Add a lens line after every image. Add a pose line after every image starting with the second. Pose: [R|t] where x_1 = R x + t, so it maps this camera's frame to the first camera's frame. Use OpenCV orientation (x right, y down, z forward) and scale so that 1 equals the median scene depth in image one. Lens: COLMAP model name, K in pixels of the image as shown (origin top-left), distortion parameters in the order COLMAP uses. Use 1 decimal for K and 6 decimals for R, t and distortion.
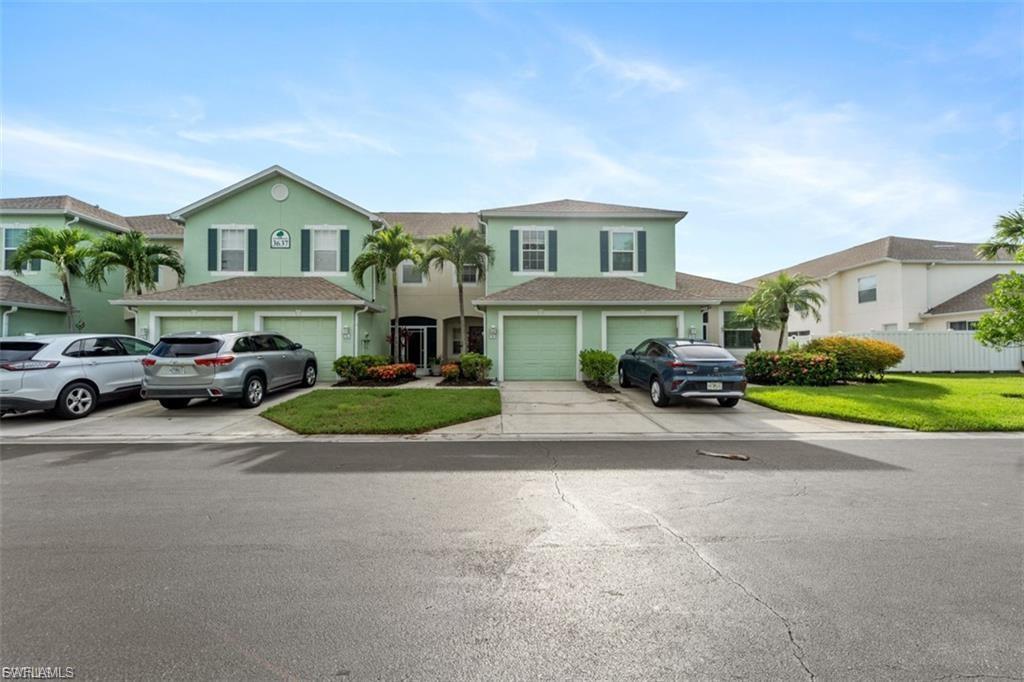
lens RADIAL K [[402.4, 0, 512.0], [0, 402.4, 341.0], [0, 0, 1]] dist [0.000188, -0.000052]
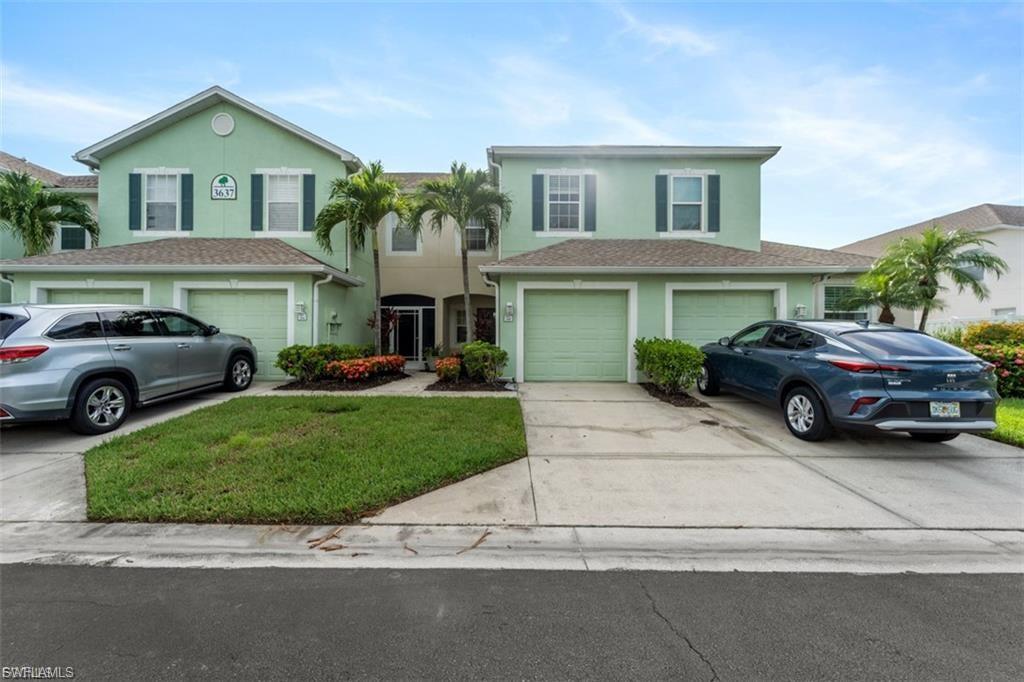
lens RADIAL K [[400.6, 0, 510.3], [0, 400.6, 336.1], [0, 0, 1]] dist [0.000658, -0.000133]
pose [[0.999448, 0.005851, -0.032706, -0.019587], [-0.005327, 0.999856, 0.016096, 0.007402], [0.032795, -0.015913, 0.999335, 0.273988]]
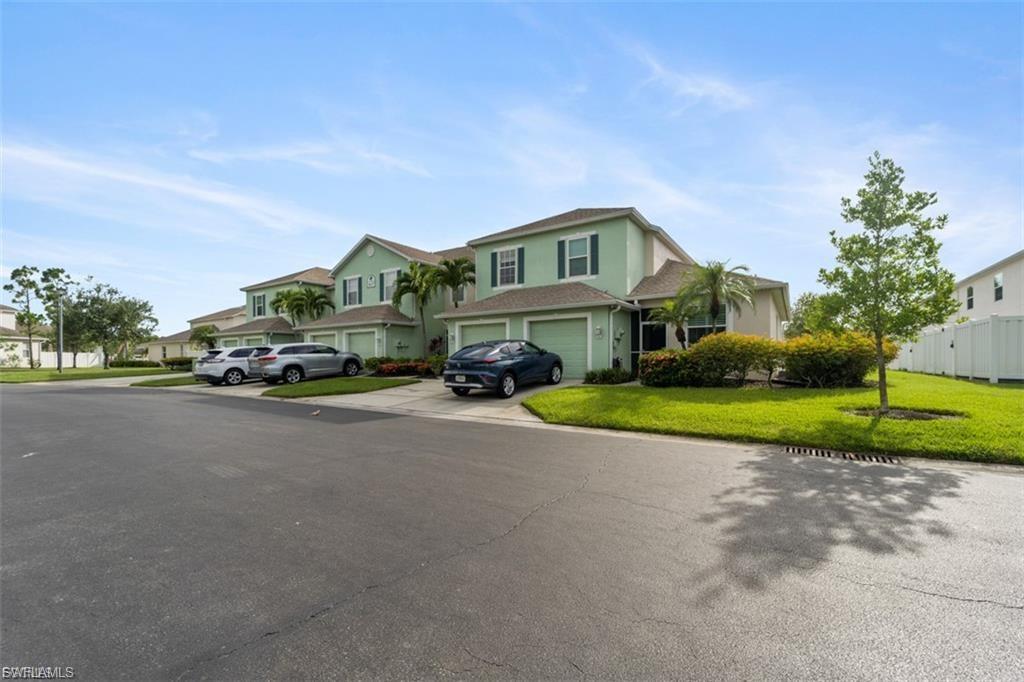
lens RADIAL K [[416.6, 0, 525.0], [0, 416.6, 343.8], [0, 0, 1]] dist [0.000623, -0.000163]
pose [[0.820792, -0.022415, -0.570787, 0.812591], [0.018855, 0.999748, -0.012147, 0.013905], [0.570916, -0.000792, 0.821008, 0.033456]]
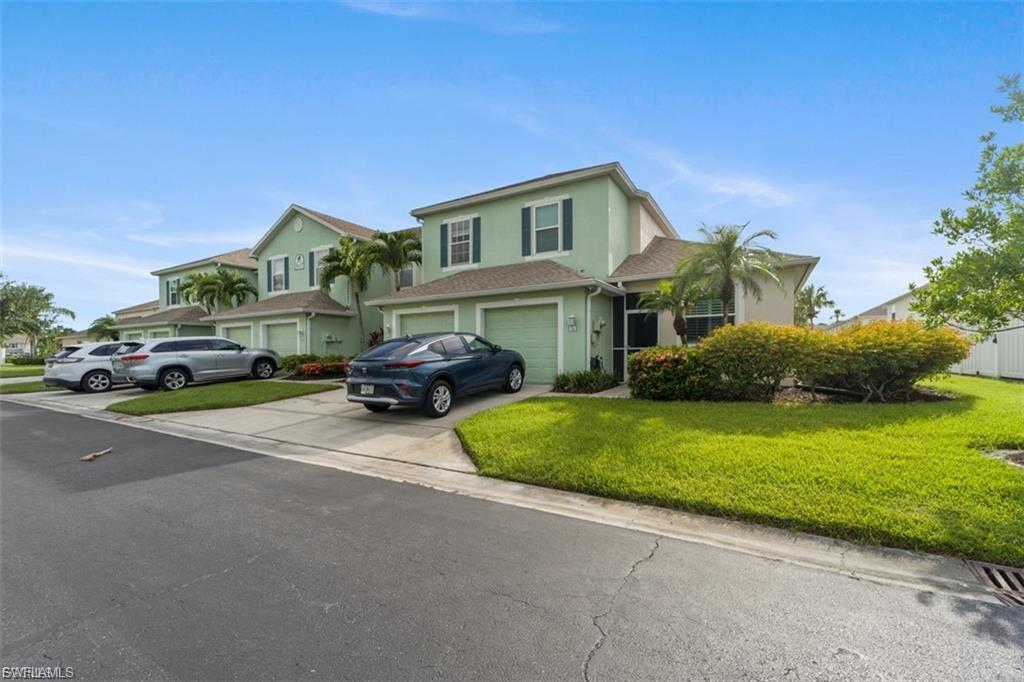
lens RADIAL K [[416.6, 0, 525.0], [0, 416.6, 343.8], [0, 0, 1]] dist [0.000623, -0.000163]
pose [[0.852647, -0.015159, -0.522267, 0.712913], [0.019314, 0.999810, 0.002512, 0.012231], [0.522130, -0.012229, 0.852778, 0.255521]]
